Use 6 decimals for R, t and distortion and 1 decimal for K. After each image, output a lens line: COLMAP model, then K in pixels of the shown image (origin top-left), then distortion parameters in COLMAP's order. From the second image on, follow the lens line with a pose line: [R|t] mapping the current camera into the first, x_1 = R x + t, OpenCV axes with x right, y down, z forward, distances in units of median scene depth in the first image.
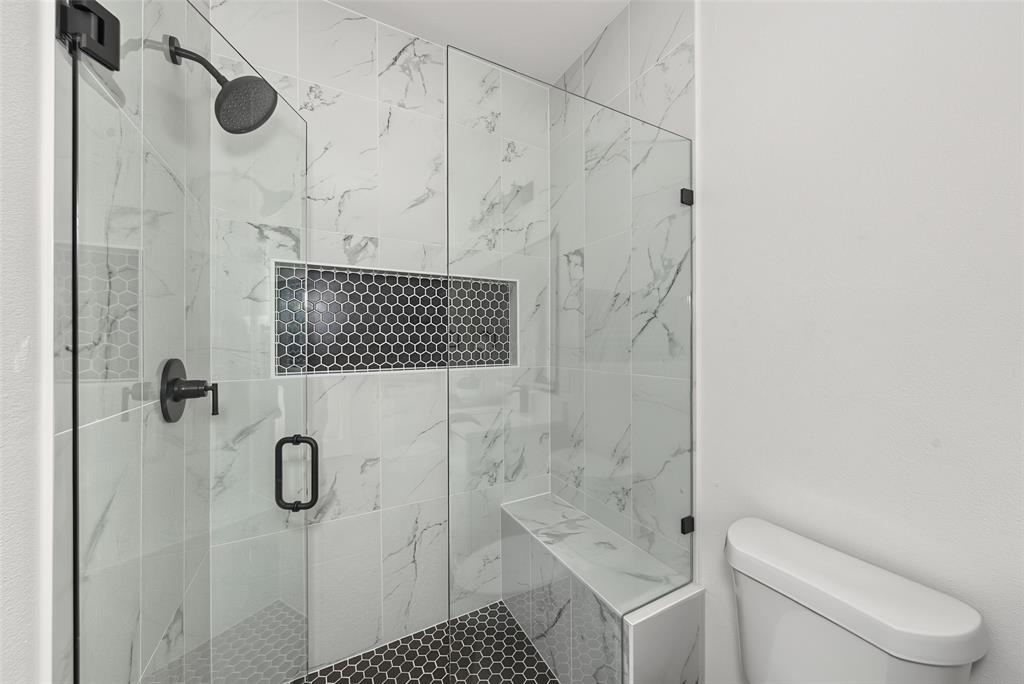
lens RADIAL K [[363.7, 0, 512.0], [0, 363.7, 342.0], [0, 0, 1]] dist [0.000707, 0.000030]
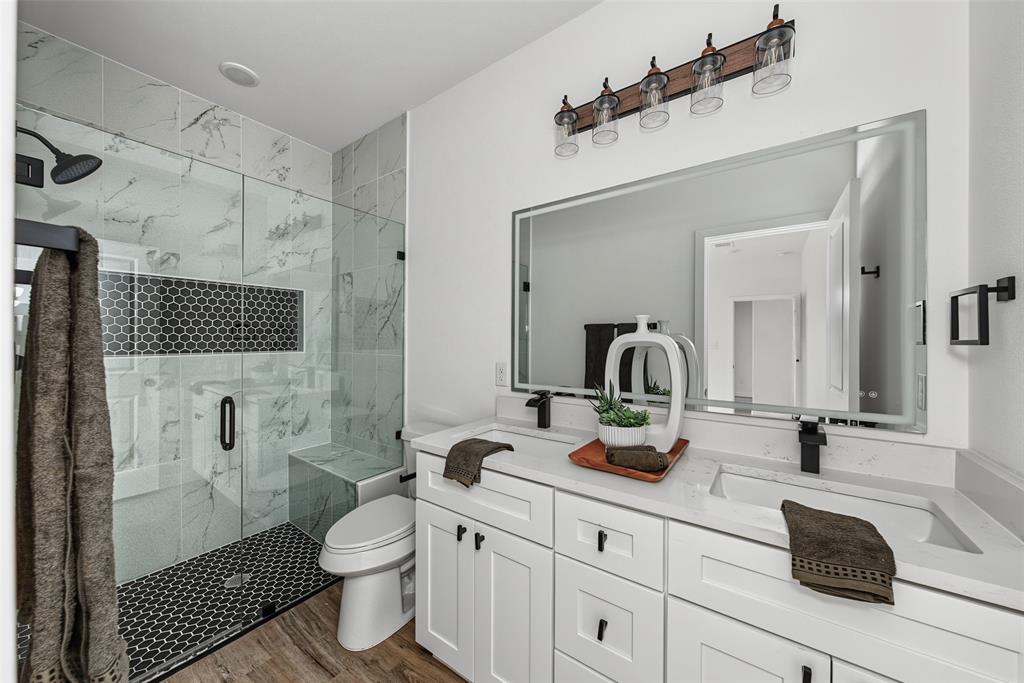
lens RADIAL K [[375.4, 0, 512.0], [0, 375.4, 341.5], [0, 0, 1]] dist [-0.003297, -0.000178]
pose [[0.903581, 0.007055, 0.428359, 0.134386], [-0.009601, 0.999947, 0.003785, 0.015267], [-0.428309, -0.007533, 0.903601, -0.701861]]
